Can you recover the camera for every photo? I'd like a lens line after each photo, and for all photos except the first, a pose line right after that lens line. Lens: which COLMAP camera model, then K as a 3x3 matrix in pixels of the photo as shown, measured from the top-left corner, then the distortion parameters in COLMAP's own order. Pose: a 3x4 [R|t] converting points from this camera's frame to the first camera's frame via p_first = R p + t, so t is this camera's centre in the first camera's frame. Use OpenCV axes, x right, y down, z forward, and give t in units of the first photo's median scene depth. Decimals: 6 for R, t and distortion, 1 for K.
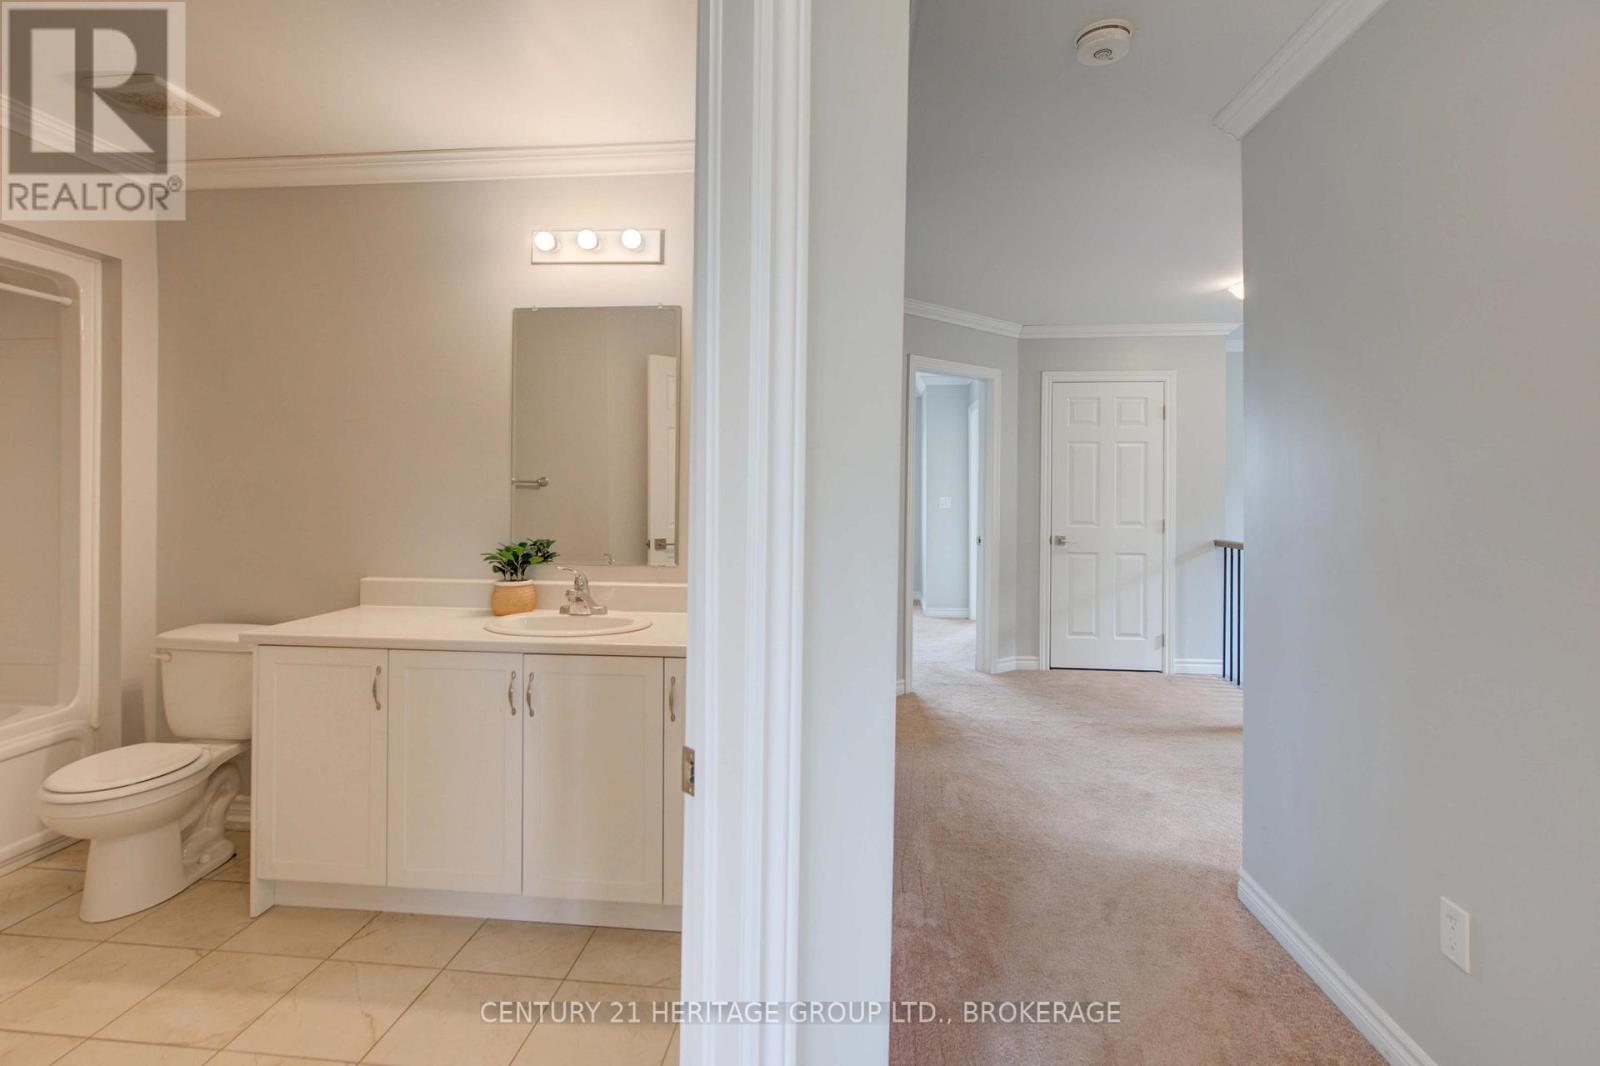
lens RADIAL K [[757.4, 0, 794.5], [0, 757.4, 485.9], [0, 0, 1]] dist [-0.003033, 0.000810]
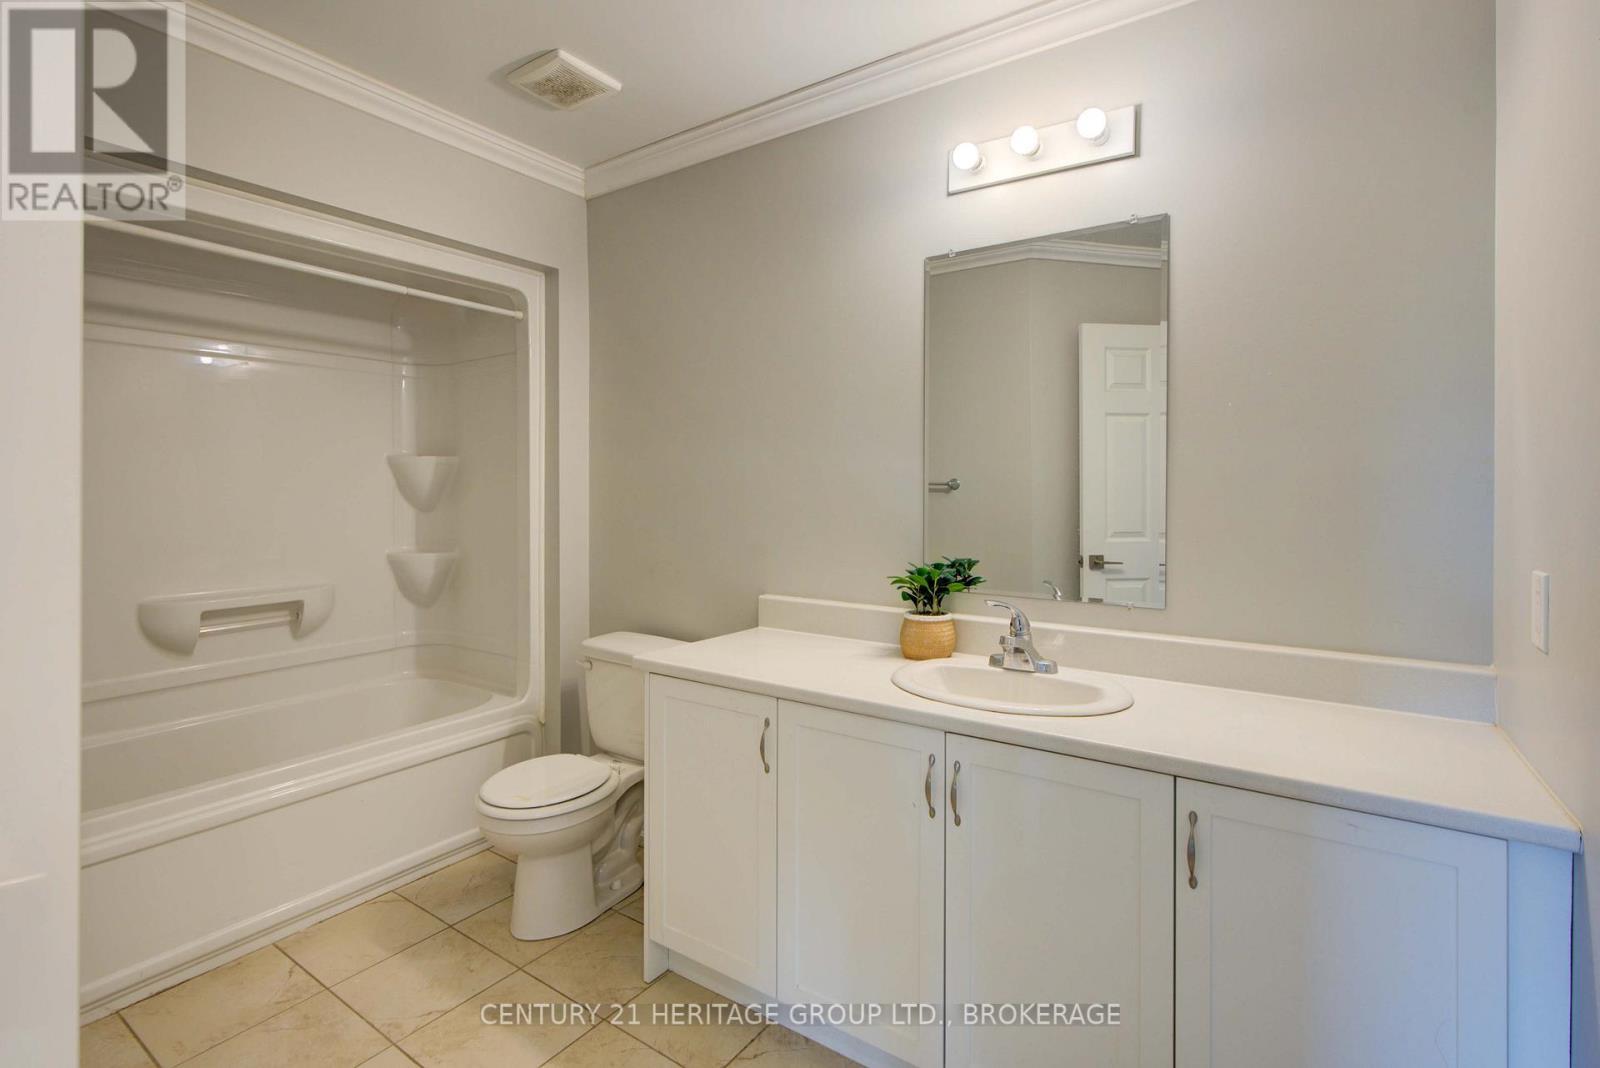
lens RADIAL K [[757.4, 0, 794.5], [0, 757.4, 486.9], [0, 0, 1]] dist [-0.003033, 0.000810]
pose [[0.870567, -0.006085, -0.492013, -0.114396], [0.003866, 0.999977, -0.005527, 0.002043], [0.492035, 0.002909, 0.870570, 0.276434]]
